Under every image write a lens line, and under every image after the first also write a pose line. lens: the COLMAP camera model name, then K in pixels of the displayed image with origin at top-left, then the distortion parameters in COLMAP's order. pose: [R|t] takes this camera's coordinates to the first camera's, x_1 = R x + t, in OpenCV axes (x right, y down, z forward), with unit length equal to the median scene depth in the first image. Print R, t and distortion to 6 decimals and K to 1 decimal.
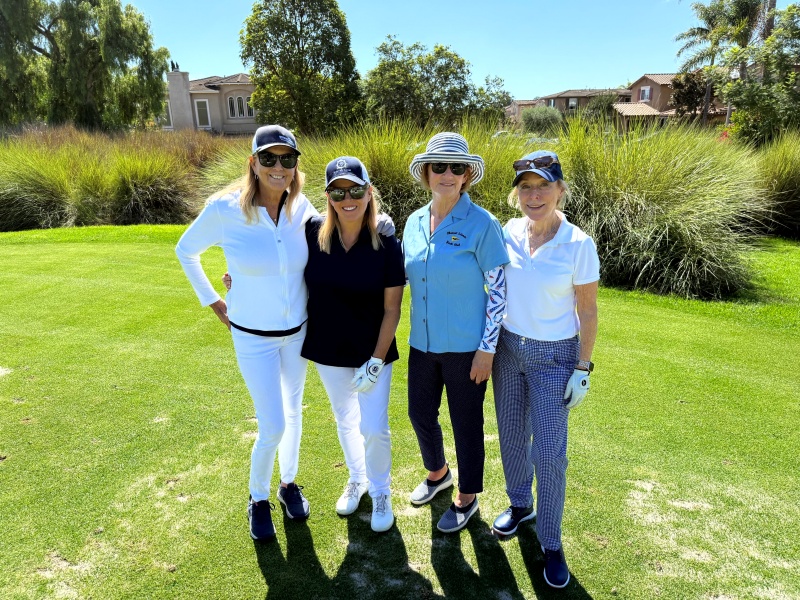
lens RADIAL K [[561.0, 0, 403.1], [0, 561.0, 304.4], [0, 0, 1]] dist [0.002882, -0.021652]
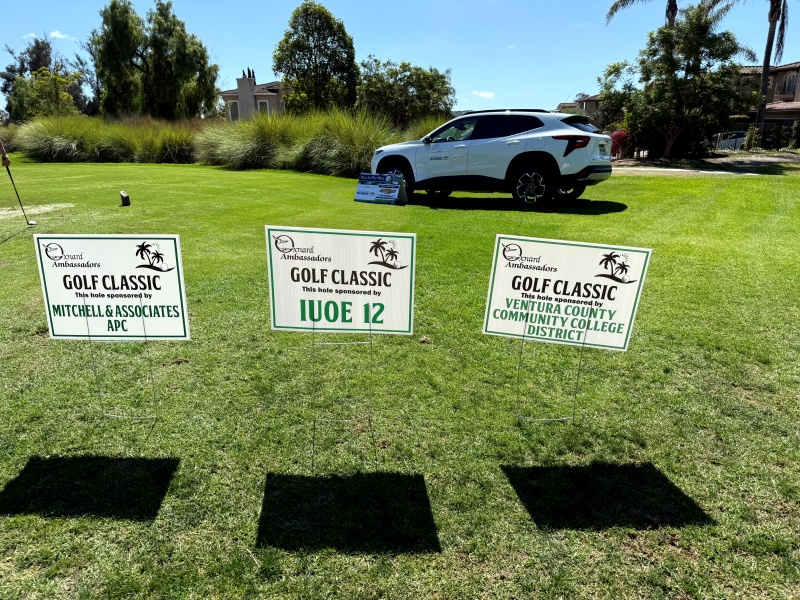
lens RADIAL K [[563.0, 0, 398.2], [0, 563.0, 297.7], [0, 0, 1]] dist [0.006998, -0.022153]
pose [[0.987203, 0.056445, -0.149145, 0.305168], [-0.058687, 0.998219, -0.010670, 0.141522], [0.148277, 0.019286, 0.988758, -0.383820]]
